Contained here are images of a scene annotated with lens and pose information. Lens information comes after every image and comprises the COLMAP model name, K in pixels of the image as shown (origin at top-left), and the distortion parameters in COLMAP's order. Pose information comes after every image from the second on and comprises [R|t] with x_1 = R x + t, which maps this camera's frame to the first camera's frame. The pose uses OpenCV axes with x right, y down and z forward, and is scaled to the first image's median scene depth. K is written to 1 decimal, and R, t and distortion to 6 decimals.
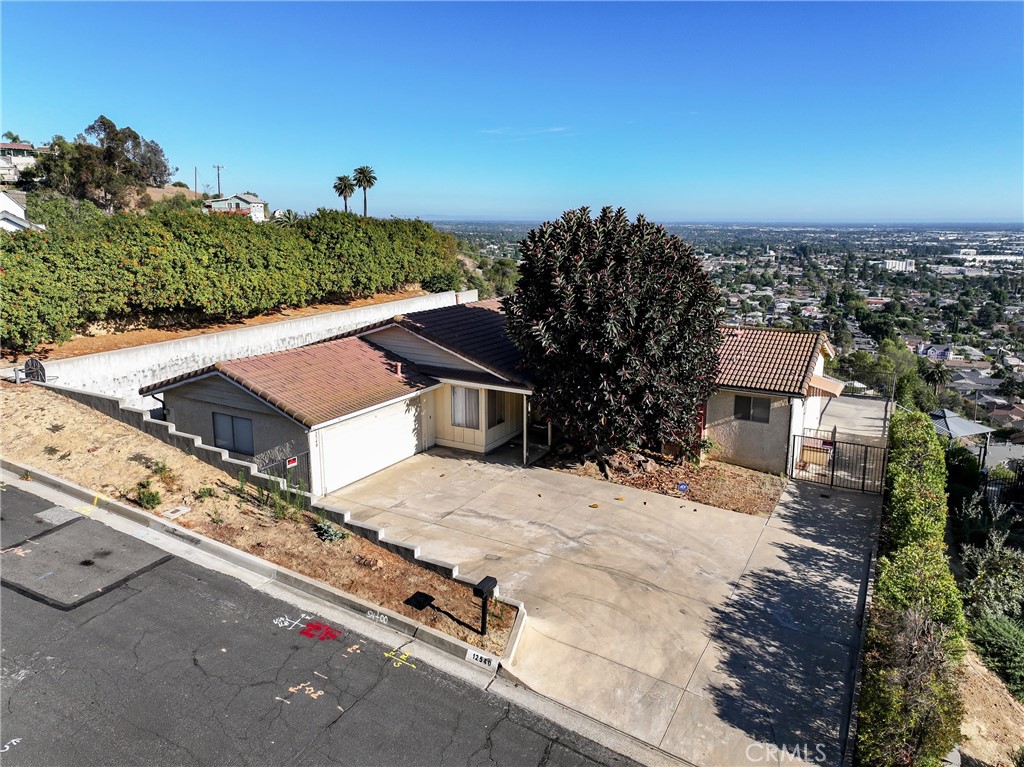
lens RADIAL K [[726.2, 0, 510.3], [0, 726.2, 366.7], [0, 0, 1]] dist [0.026720, 0.004171]
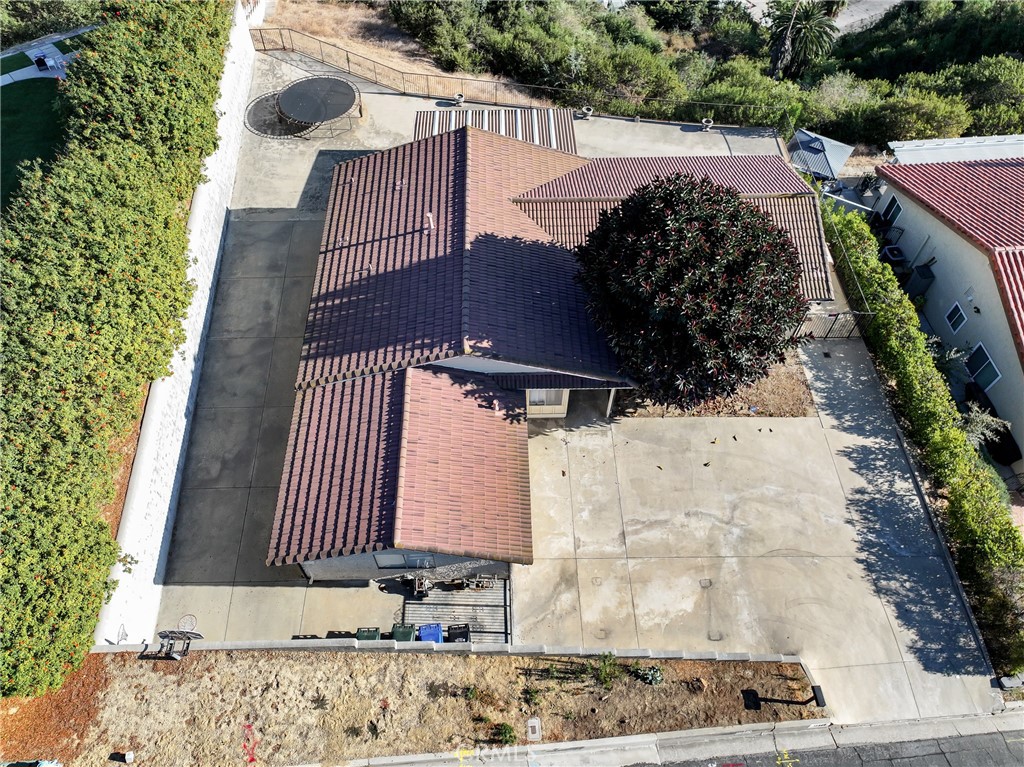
lens RADIAL K [[726.2, 0, 509.9], [0, 726.2, 382.7], [0, 0, 1]] dist [0.026720, 0.004171]
pose [[0.857809, -0.419712, 0.296657, -0.417779], [0.101121, 0.703727, 0.703237, -0.701628], [-0.503923, -0.573245, 0.646105, 0.403672]]
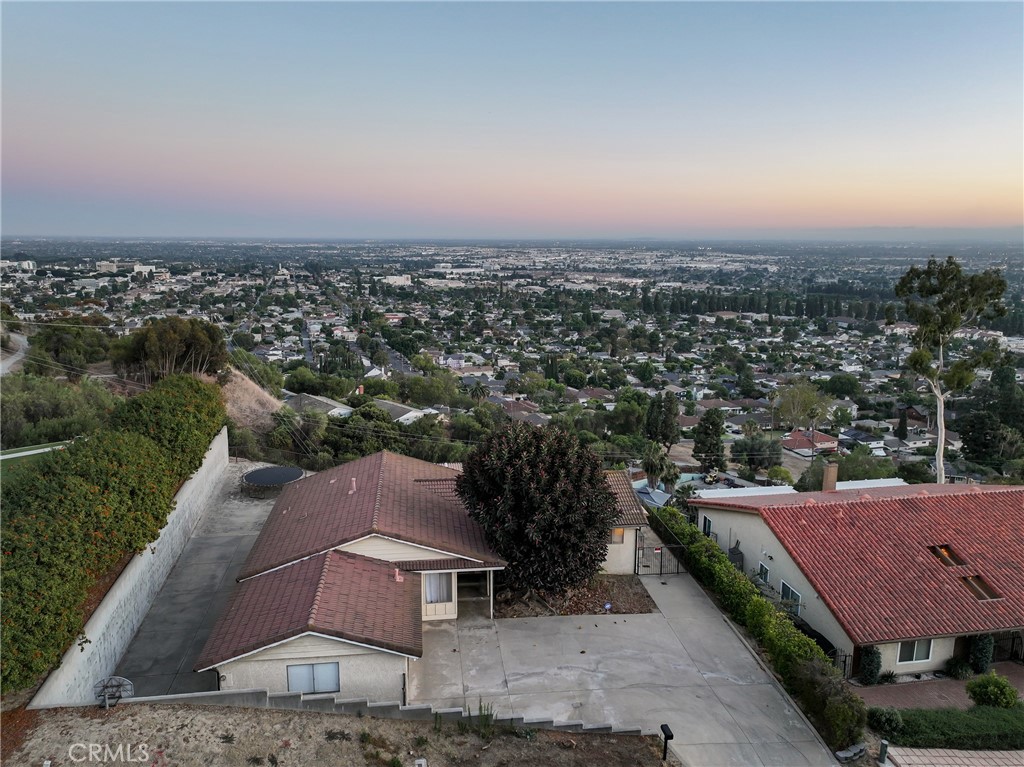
lens RADIAL K [[726.2, 0, 506.7], [0, 726.2, 385.8], [0, 0, 1]] dist [0.026720, 0.004171]
pose [[0.801106, -0.124861, 0.585353, -0.698906], [0.121498, 0.991561, 0.045228, -0.353298], [-0.586060, 0.034887, 0.809516, -0.113472]]
